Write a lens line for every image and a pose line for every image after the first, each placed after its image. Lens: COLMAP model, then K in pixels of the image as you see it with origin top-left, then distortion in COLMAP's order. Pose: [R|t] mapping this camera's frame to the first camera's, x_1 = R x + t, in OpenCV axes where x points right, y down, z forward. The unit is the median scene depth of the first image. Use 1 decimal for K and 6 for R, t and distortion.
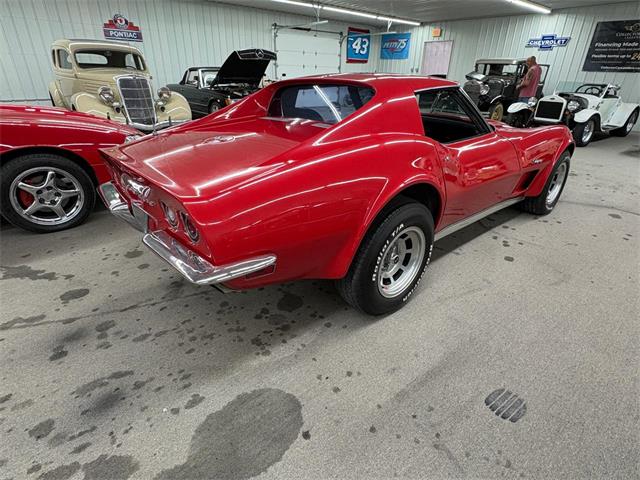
lens RADIAL K [[347.2, 0, 319.7], [0, 347.2, 240.3], [0, 0, 1]] dist [0.000477, -0.000808]
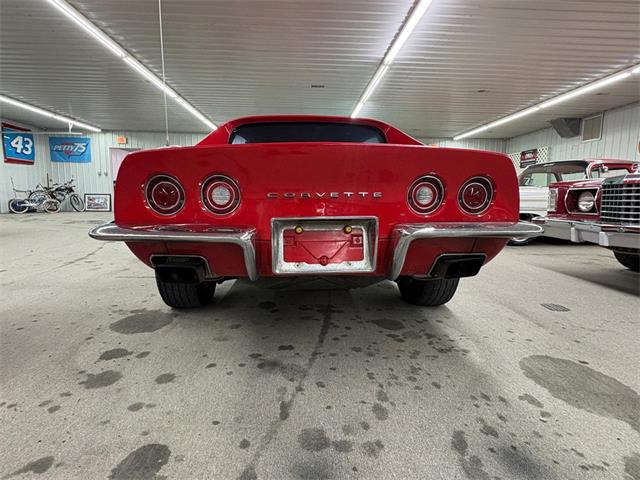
lens RADIAL K [[347.2, 0, 317.5], [0, 347.2, 238.7], [0, 0, 1]] dist [0.000477, -0.000808]
pose [[0.610080, -0.107811, 0.784971, -0.662713], [0.342342, 0.929321, -0.138432, 0.025147], [-0.714566, 0.353183, 0.603869, 0.378780]]
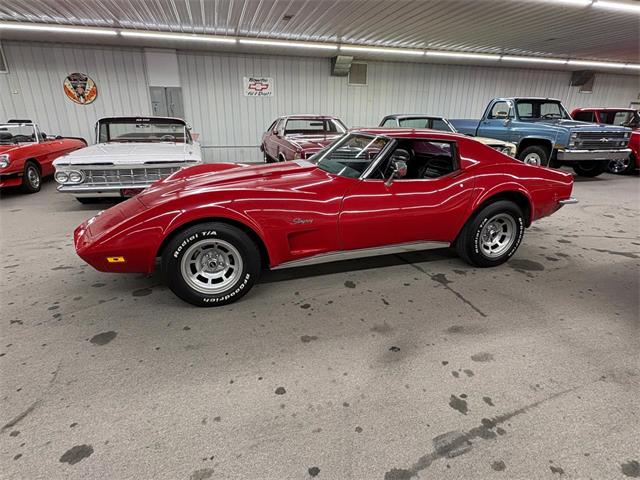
lens RADIAL K [[347.2, 0, 318.3], [0, 347.2, 239.1], [0, 0, 1]] dist [0.000477, -0.000808]
pose [[-0.912319, -0.160337, 0.376783, -0.142923], [0.152561, 0.720808, 0.676137, -1.025346], [-0.379998, 0.674335, -0.633145, 2.057514]]
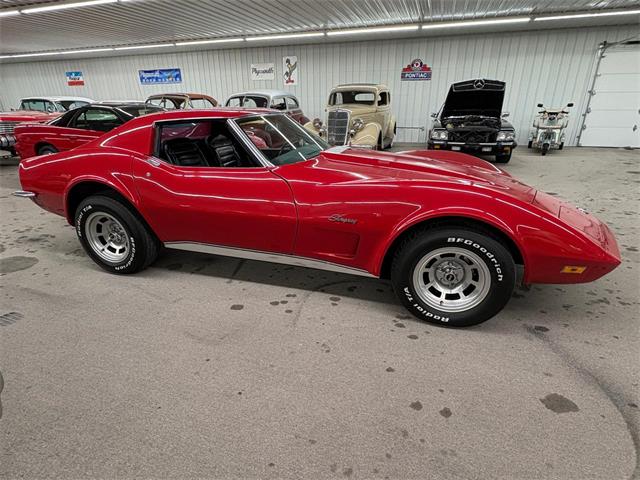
lens RADIAL K [[347.2, 0, 317.1], [0, 347.2, 242.7], [0, 0, 1]] dist [0.000477, -0.000808]
pose [[0.521102, 0.293265, -0.801529, 1.248335], [-0.351264, 0.929584, 0.111749, -0.256793], [0.777860, 0.223316, 0.587421, 0.571368]]
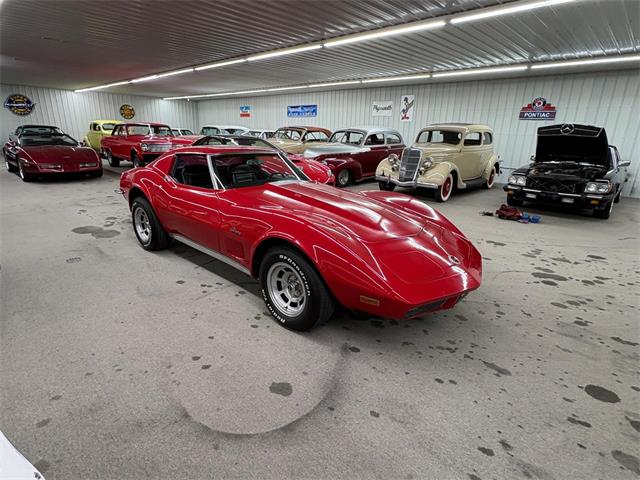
lens RADIAL K [[347.2, 0, 319.8], [0, 347.2, 243.0], [0, 0, 1]] dist [0.000477, -0.000808]
pose [[0.114104, 0.286205, -0.951350, 1.691145], [-0.452637, 0.867415, 0.206665, -0.539736], [0.884364, 0.407035, 0.228523, 1.047543]]
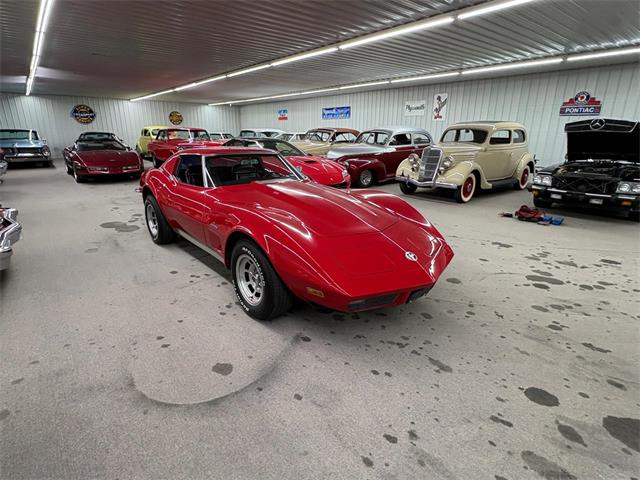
lens RADIAL K [[347.2, 0, 319.9], [0, 347.2, 243.2], [0, 0, 1]] dist [0.000477, -0.000808]
pose [[-0.015632, 0.282836, -0.959041, 1.750278], [-0.441121, 0.858818, 0.260469, -0.636033], [0.897312, 0.427124, 0.111339, 1.254859]]
